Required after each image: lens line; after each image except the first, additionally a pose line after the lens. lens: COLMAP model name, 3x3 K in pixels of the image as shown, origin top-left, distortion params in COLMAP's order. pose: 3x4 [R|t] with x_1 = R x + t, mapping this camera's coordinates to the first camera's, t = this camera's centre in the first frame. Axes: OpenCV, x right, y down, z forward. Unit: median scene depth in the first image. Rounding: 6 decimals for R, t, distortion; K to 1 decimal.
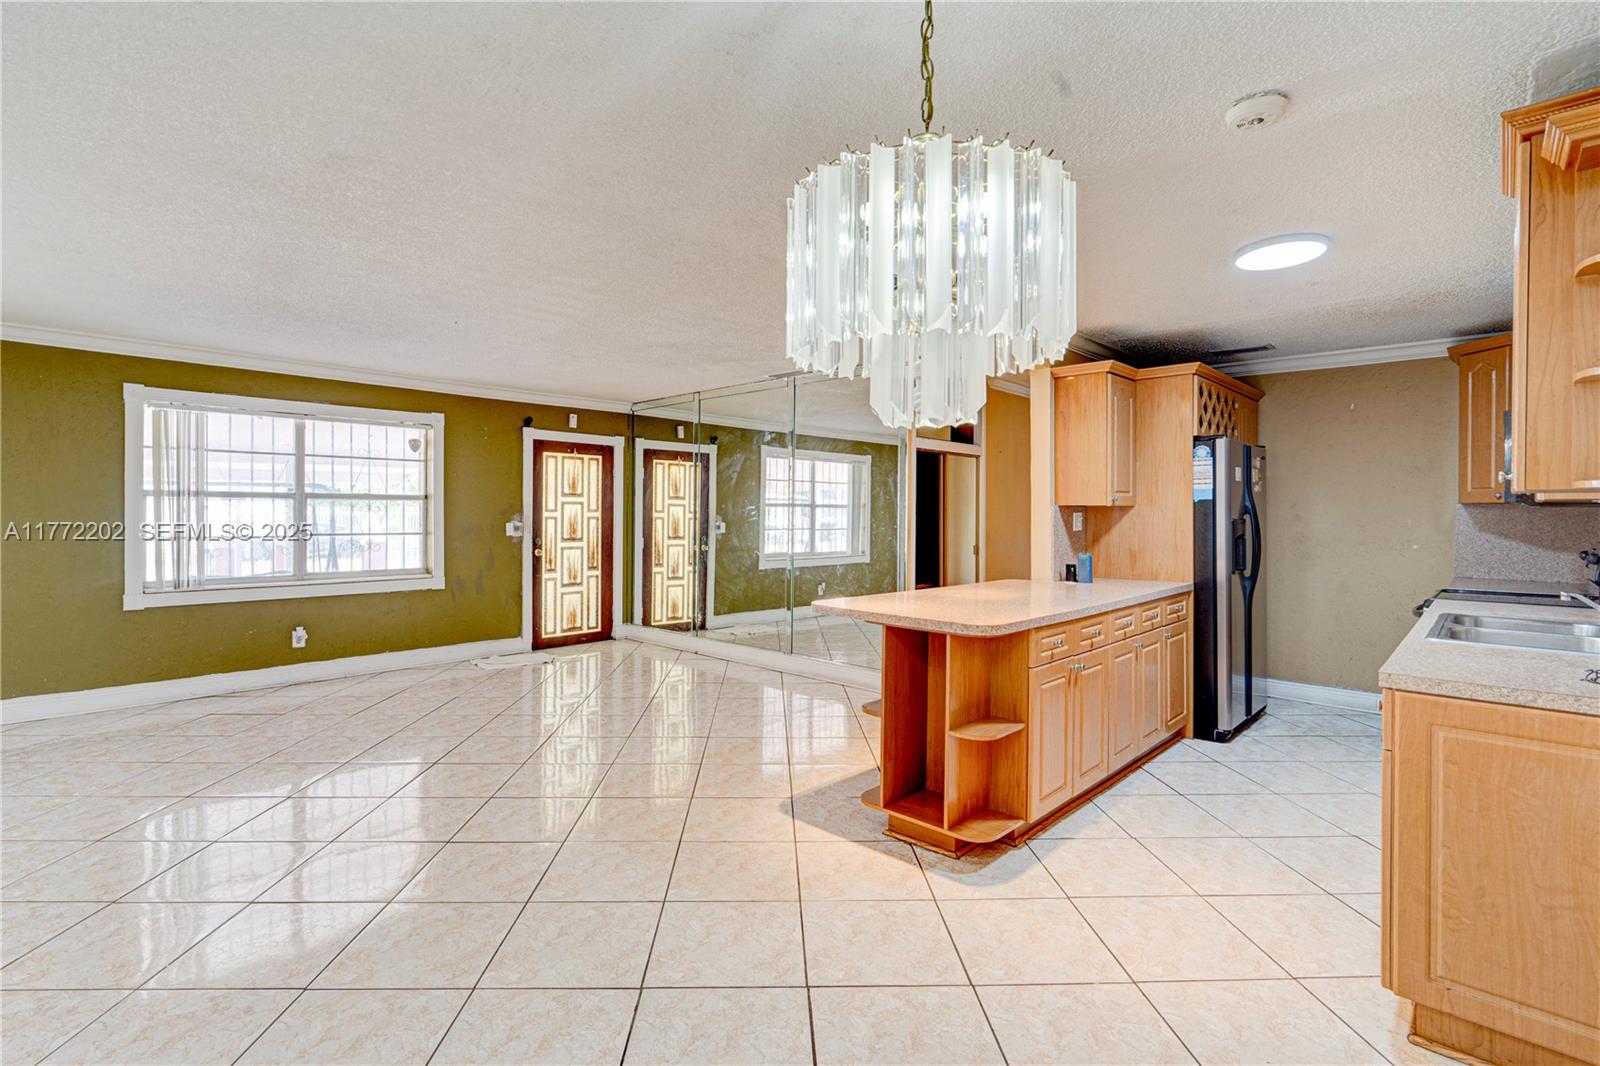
lens RADIAL K [[734.9, 0, 737.7], [0, 734.9, 512.9], [0, 0, 1]] dist [-0.000976, 0.000017]
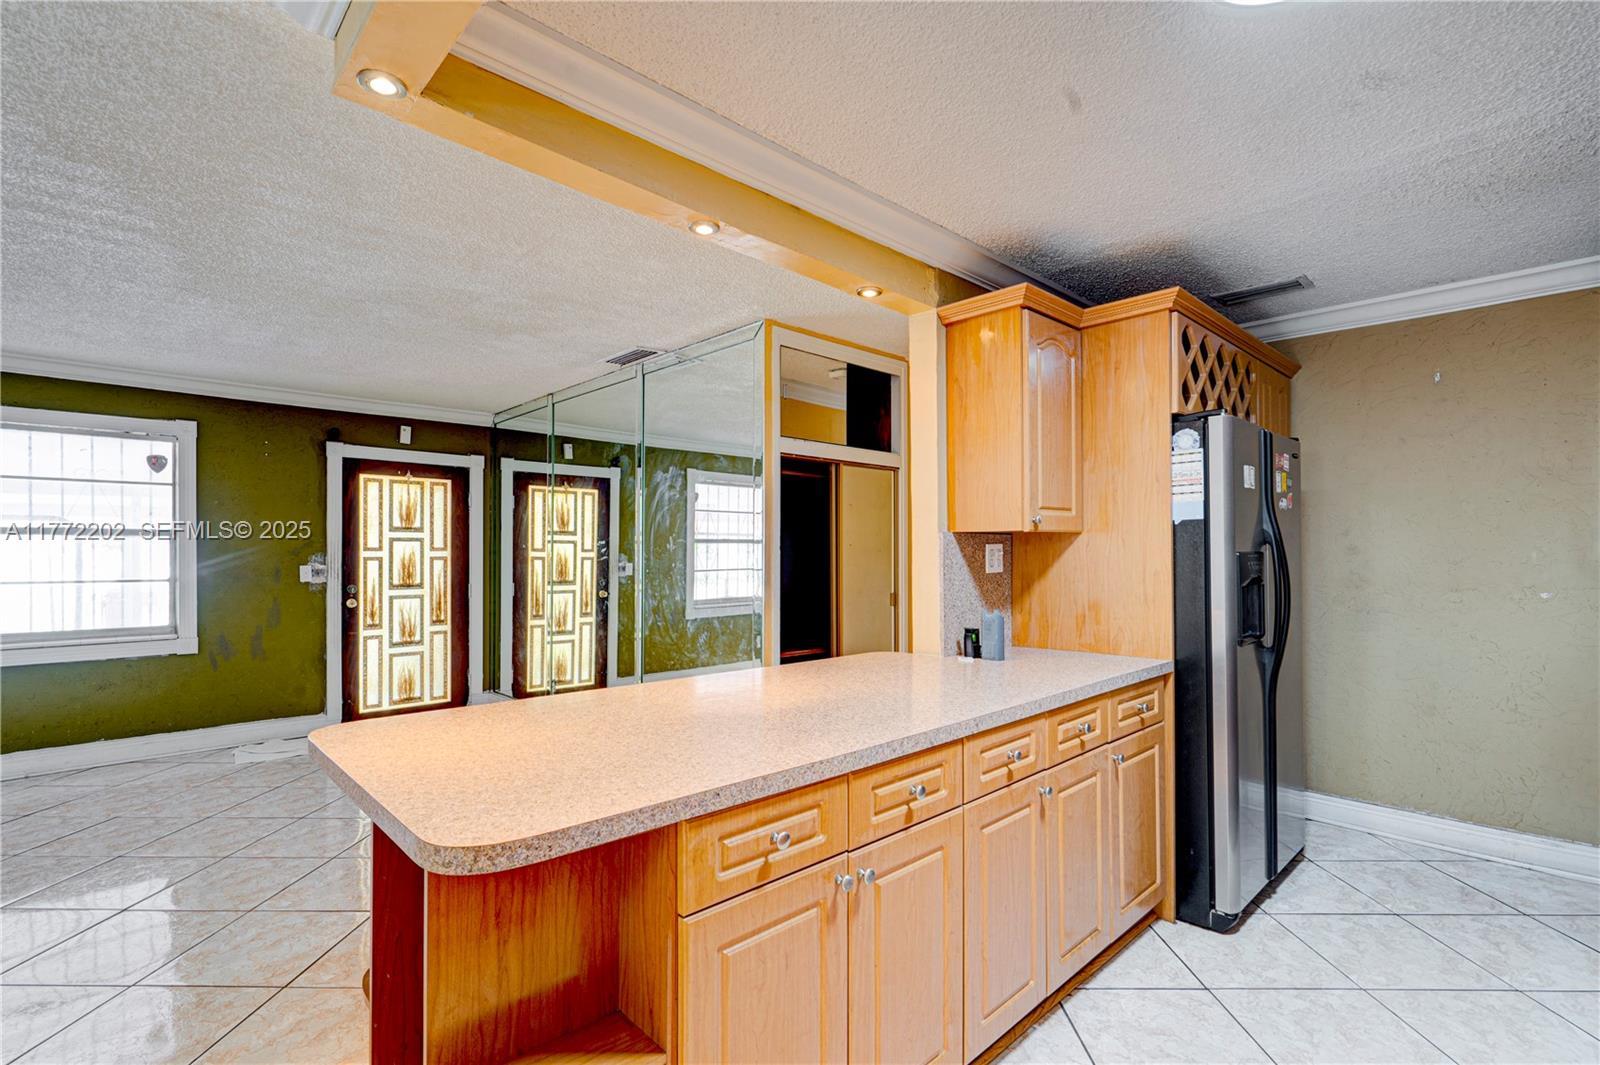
lens RADIAL K [[740.1, 0, 754.2], [0, 740.1, 551.2], [0, 0, 1]] dist [0.000316, -0.000113]
pose [[0.999540, -0.006803, -0.029543, 0.262320], [0.006728, 0.999974, -0.002643, 0.005529], [0.029560, 0.002443, 0.999560, 0.341886]]
